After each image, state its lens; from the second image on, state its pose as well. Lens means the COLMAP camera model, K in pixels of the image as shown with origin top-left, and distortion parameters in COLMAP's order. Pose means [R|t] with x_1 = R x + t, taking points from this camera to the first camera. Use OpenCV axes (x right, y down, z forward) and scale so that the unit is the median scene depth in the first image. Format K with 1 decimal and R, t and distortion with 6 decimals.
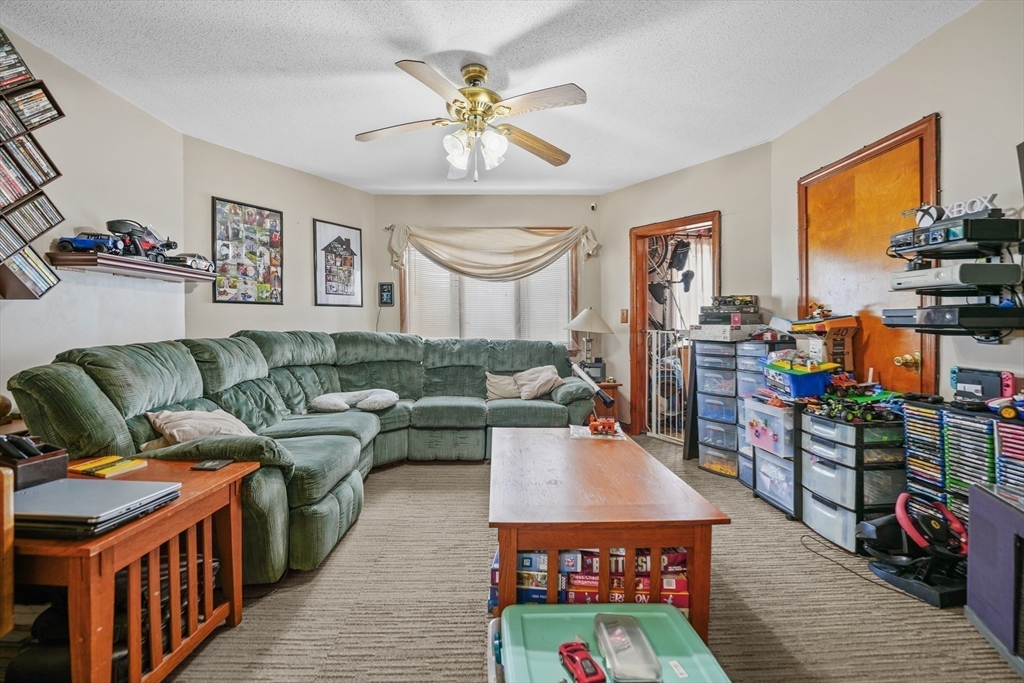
lens RADIAL K [[419.3, 0, 512.3], [0, 419.3, 332.1], [0, 0, 1]] dist [-0.000801, -0.000037]
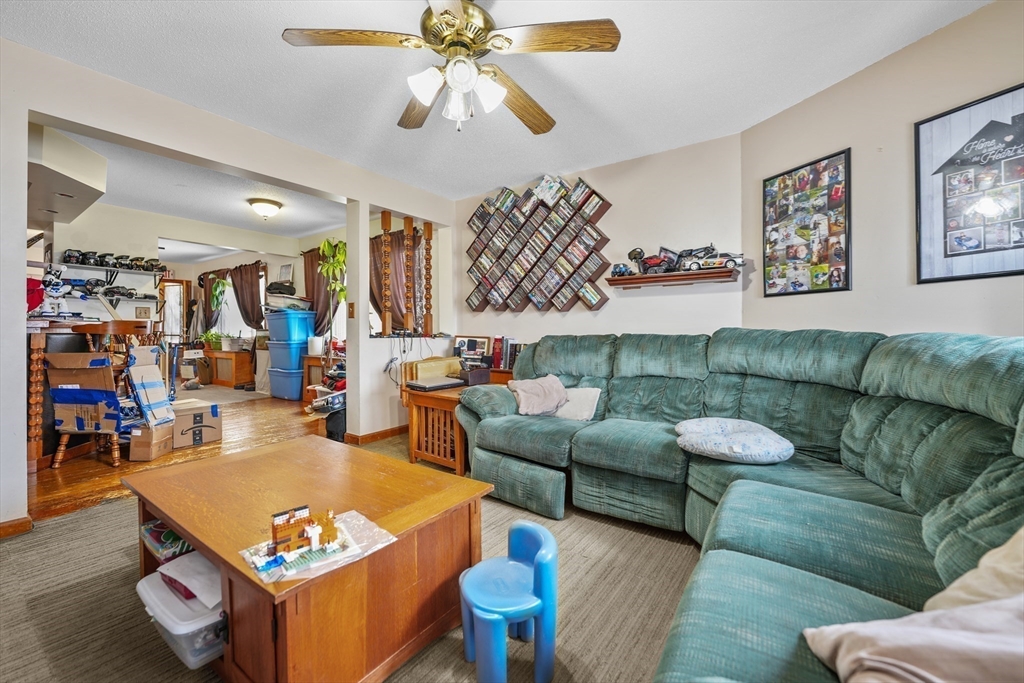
lens RADIAL K [[419.3, 0, 511.3], [0, 419.3, 335.8], [0, 0, 1]] dist [-0.000801, -0.000037]
pose [[-0.594852, 0.015737, -0.803681, 0.308512], [-0.007756, 0.999649, 0.025315, -0.005943], [0.803798, 0.021292, -0.594522, 1.005405]]
